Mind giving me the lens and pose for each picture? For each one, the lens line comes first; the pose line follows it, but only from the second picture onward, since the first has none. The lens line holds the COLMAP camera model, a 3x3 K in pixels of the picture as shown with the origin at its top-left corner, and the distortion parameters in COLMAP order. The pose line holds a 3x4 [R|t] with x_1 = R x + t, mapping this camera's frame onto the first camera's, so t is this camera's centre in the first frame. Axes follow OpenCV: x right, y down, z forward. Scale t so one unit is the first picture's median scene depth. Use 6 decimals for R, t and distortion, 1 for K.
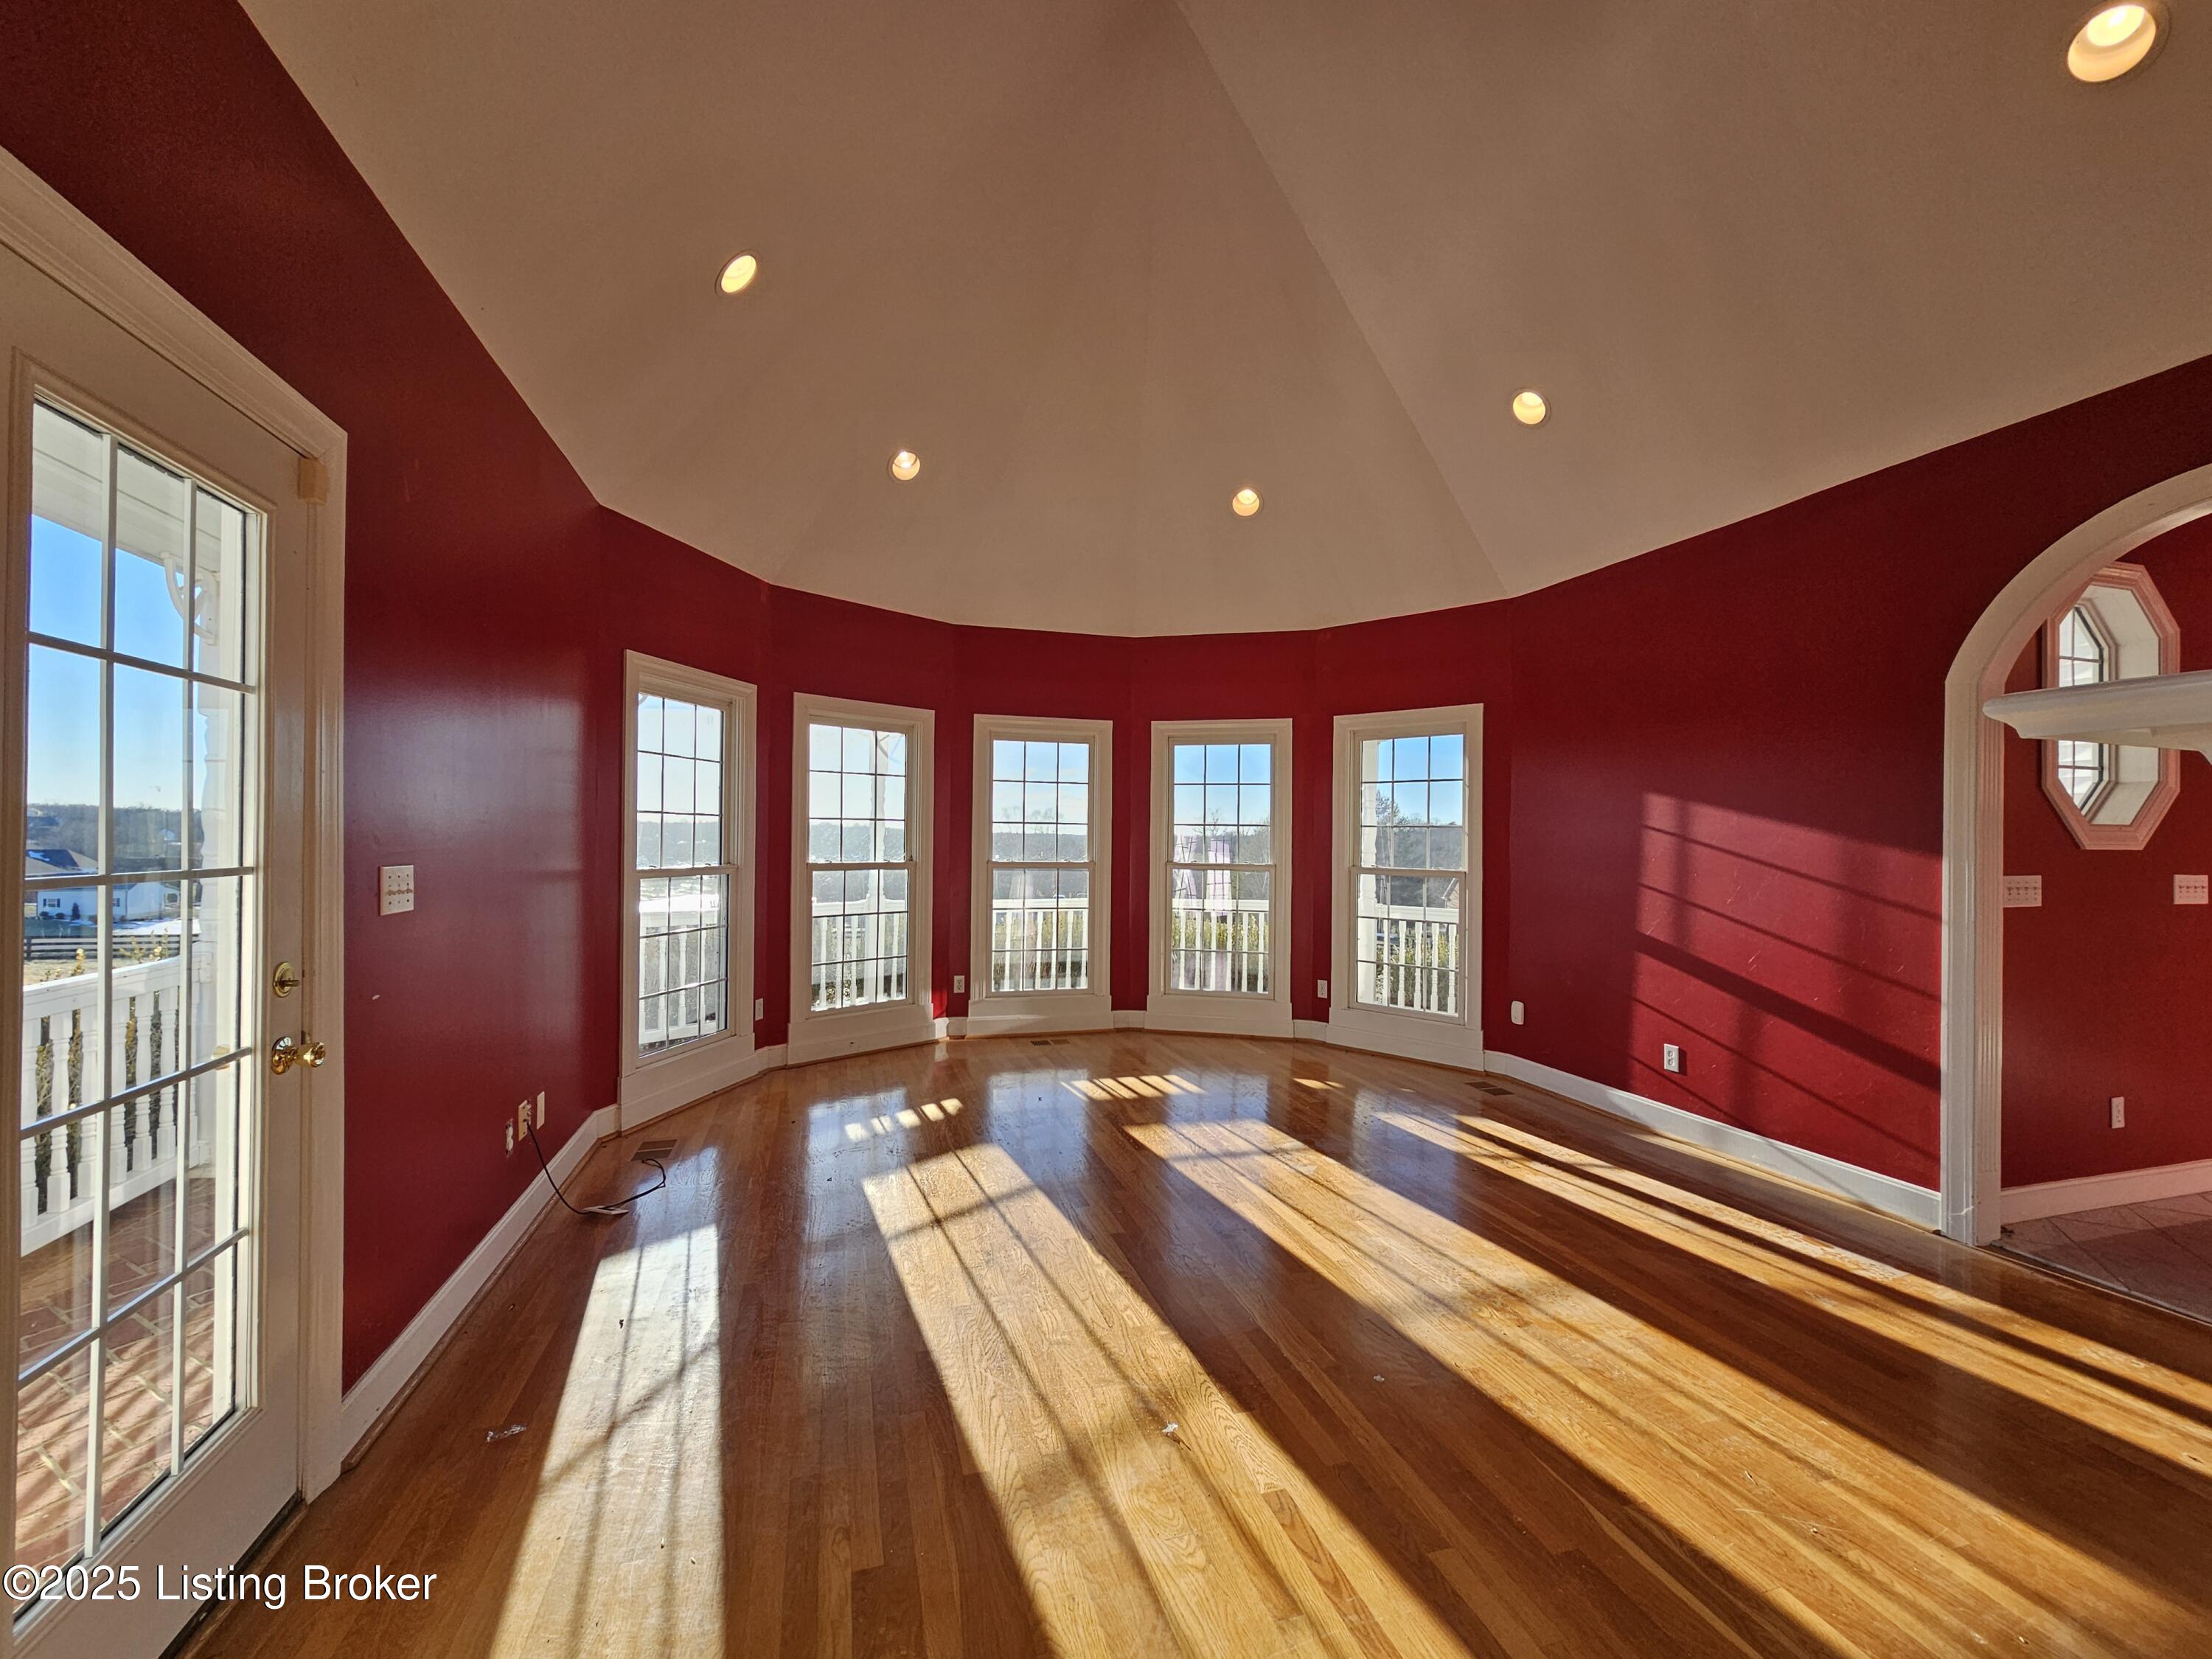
lens RADIAL K [[907.1, 0, 1108.0], [0, 907.1, 836.2], [0, 0, 1]] dist [0.001452, 0.000806]
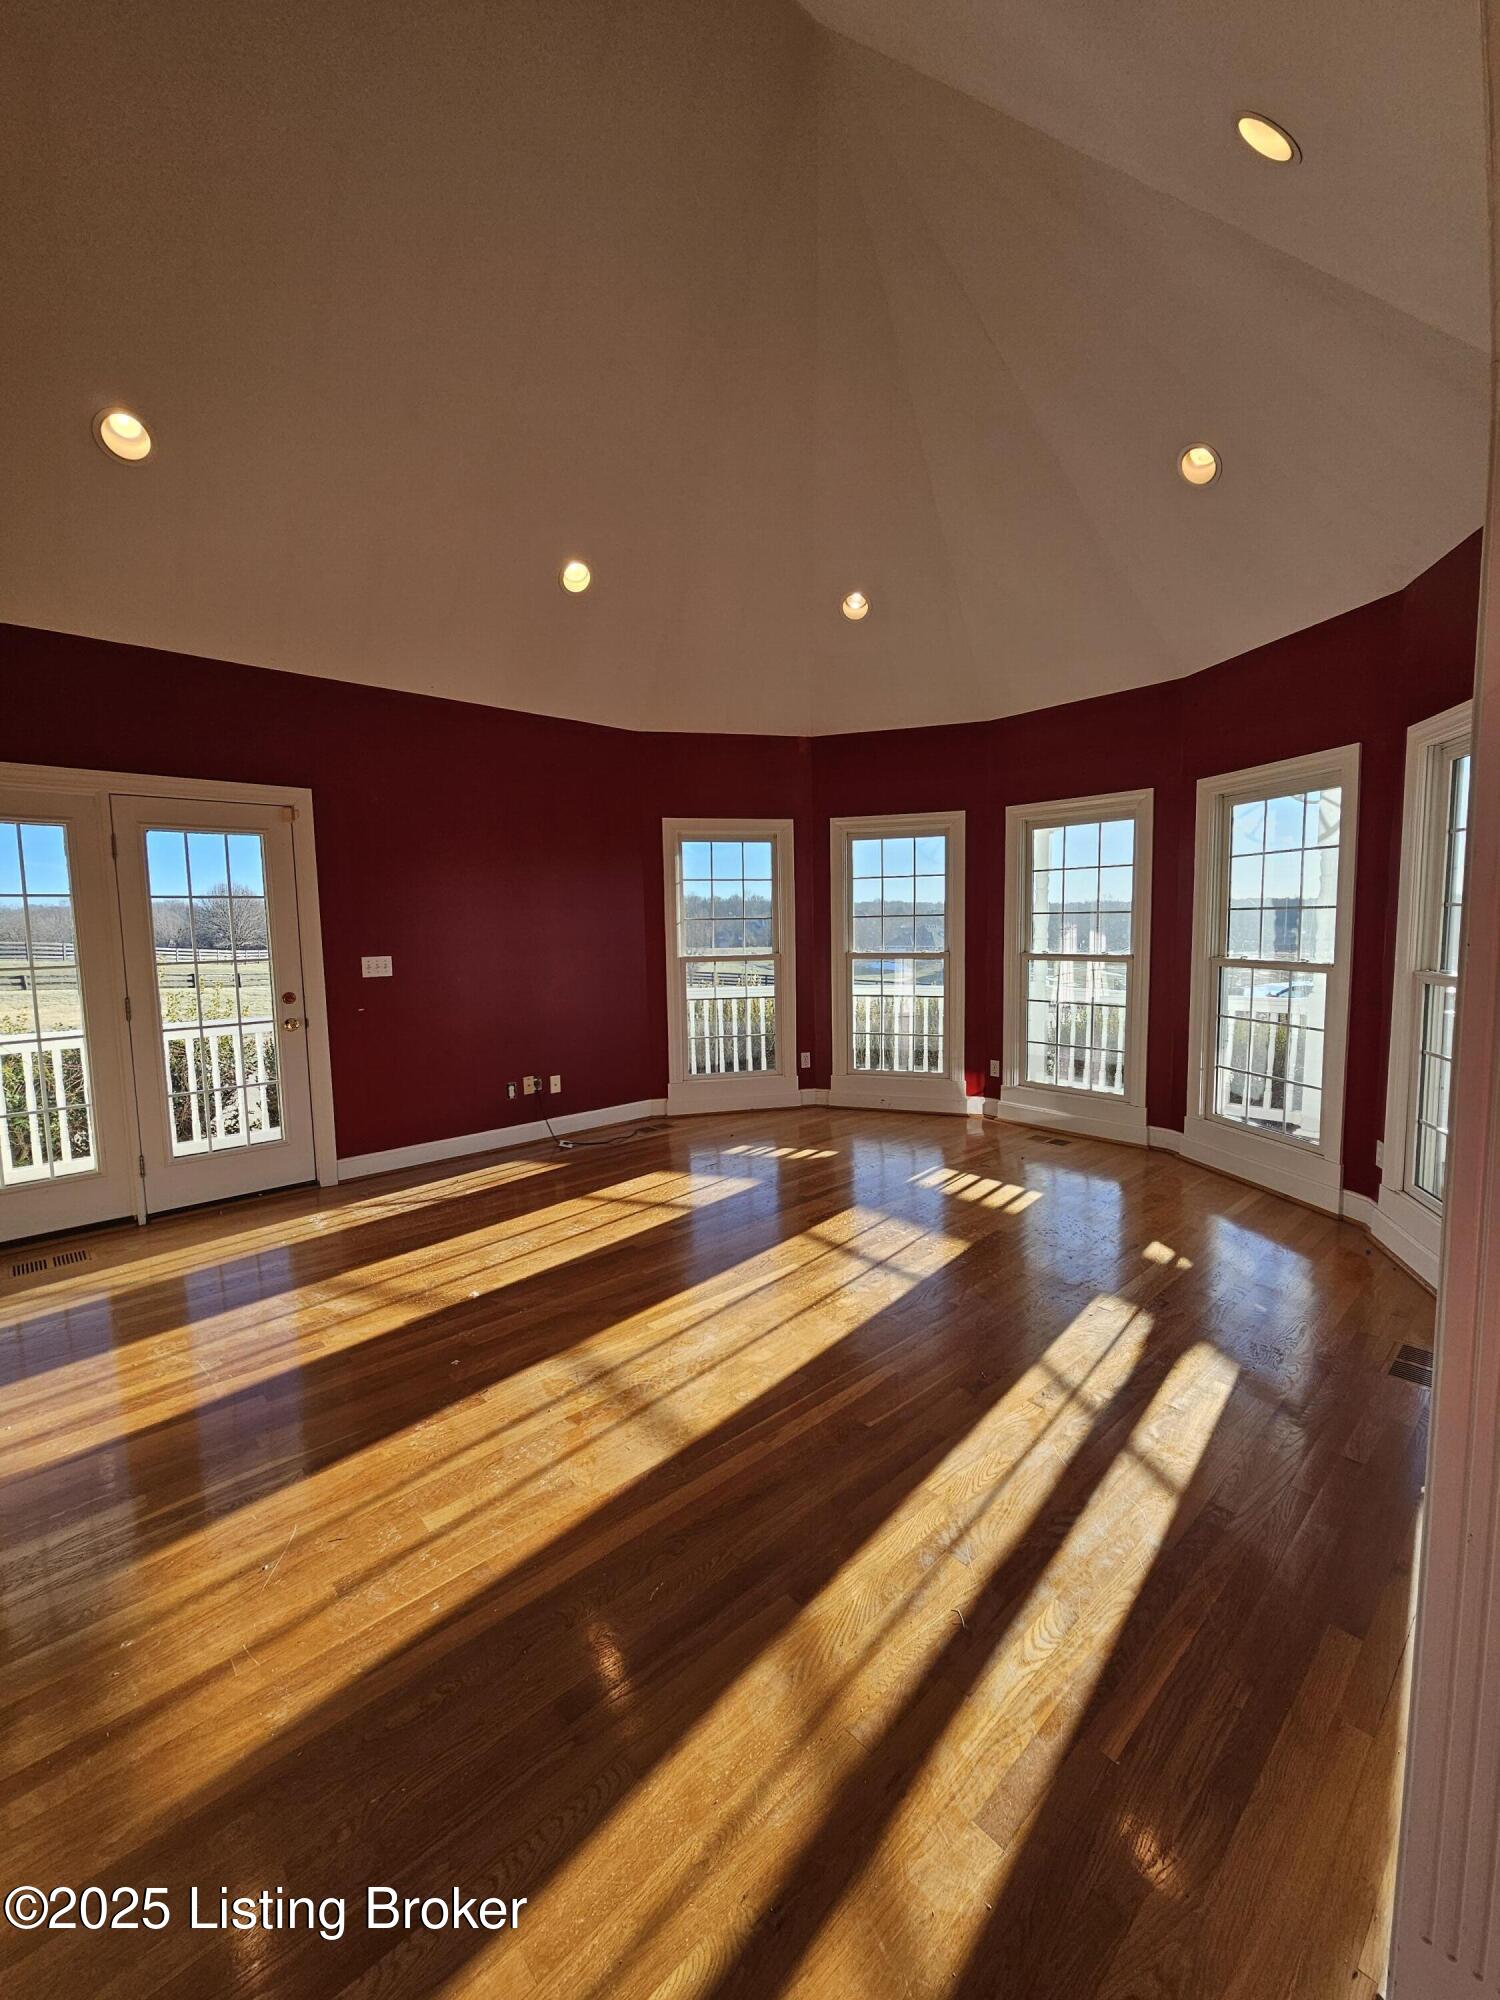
lens RADIAL K [[820.2, 0, 757.4], [0, 820.2, 993.0], [0, 0, 1]] dist [0.001452, 0.000806]
pose [[0.431107, 0.057559, -0.900463, 0.776891], [0.023457, 0.996911, 0.074955, -0.003512], [0.901996, -0.053436, 0.428425, 0.467794]]
